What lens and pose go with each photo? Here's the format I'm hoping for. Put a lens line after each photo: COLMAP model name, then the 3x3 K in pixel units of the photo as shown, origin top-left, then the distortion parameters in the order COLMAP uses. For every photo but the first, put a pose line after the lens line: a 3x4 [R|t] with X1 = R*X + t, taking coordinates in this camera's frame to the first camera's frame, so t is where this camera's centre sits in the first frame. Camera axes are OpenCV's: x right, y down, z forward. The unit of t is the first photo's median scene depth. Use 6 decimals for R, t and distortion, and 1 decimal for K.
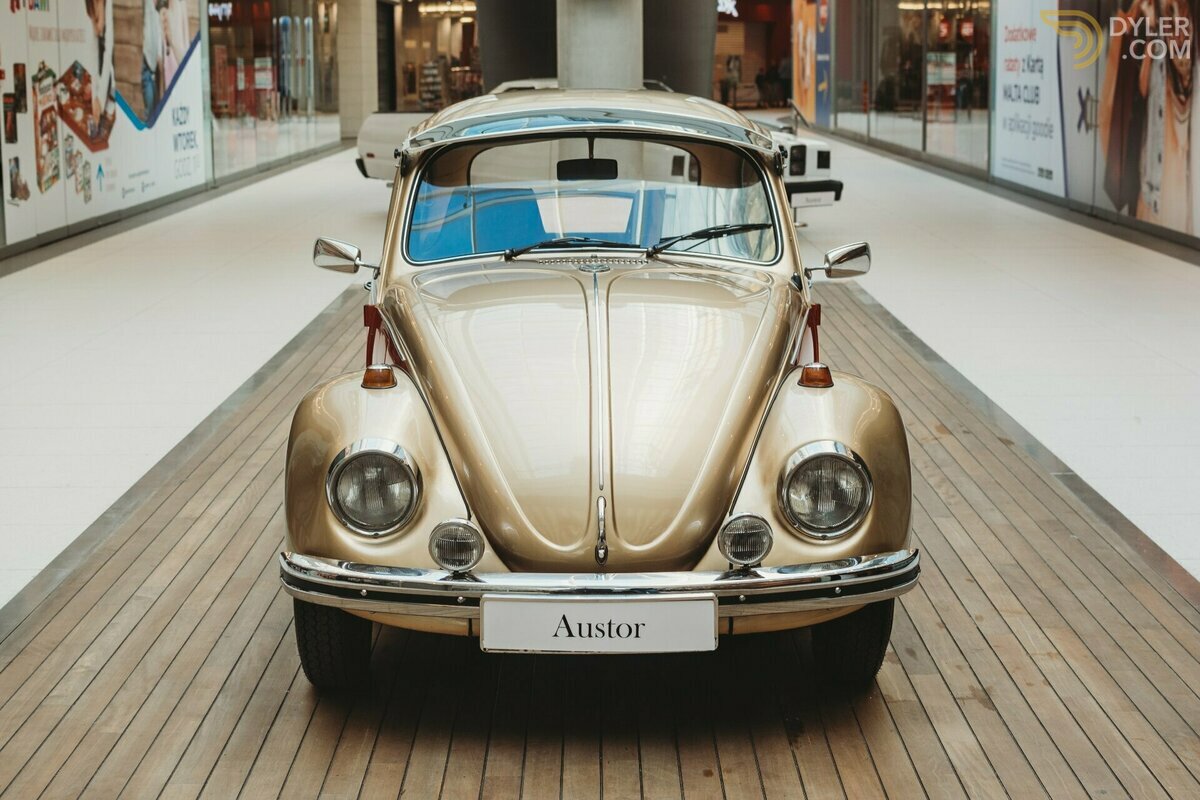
lens RADIAL K [[1957.8, 0, 617.0], [0, 1957.8, 444.5], [0, 0, 1]] dist [-0.167547, 0.088362]
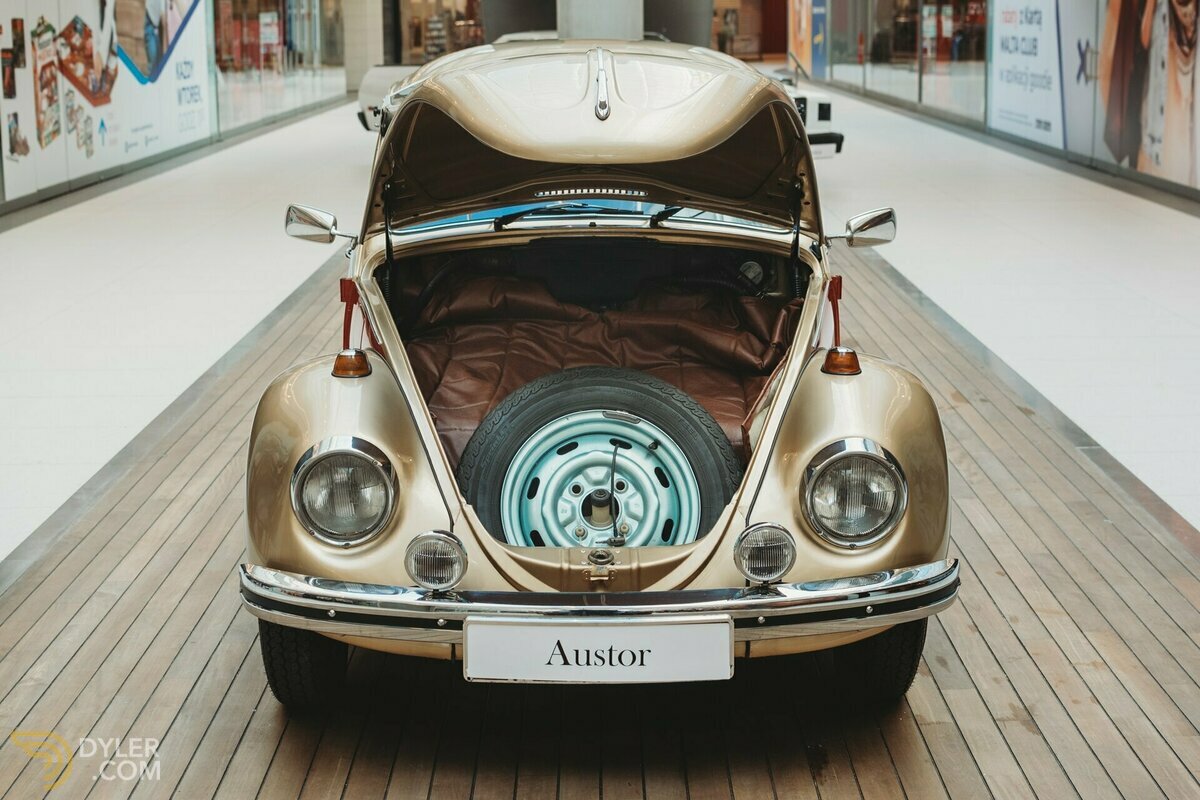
lens RADIAL K [[1752.8, 0, 600.0], [0, 1752.8, 400.0], [0, 0, 1]] dist [-0.159167, 0.081067]
pose [[0.999951, -0.001655, -0.009804, -0.000392], [0.001864, 0.999769, 0.021391, -0.024981], [0.009767, -0.021409, 0.999723, 0.144380]]
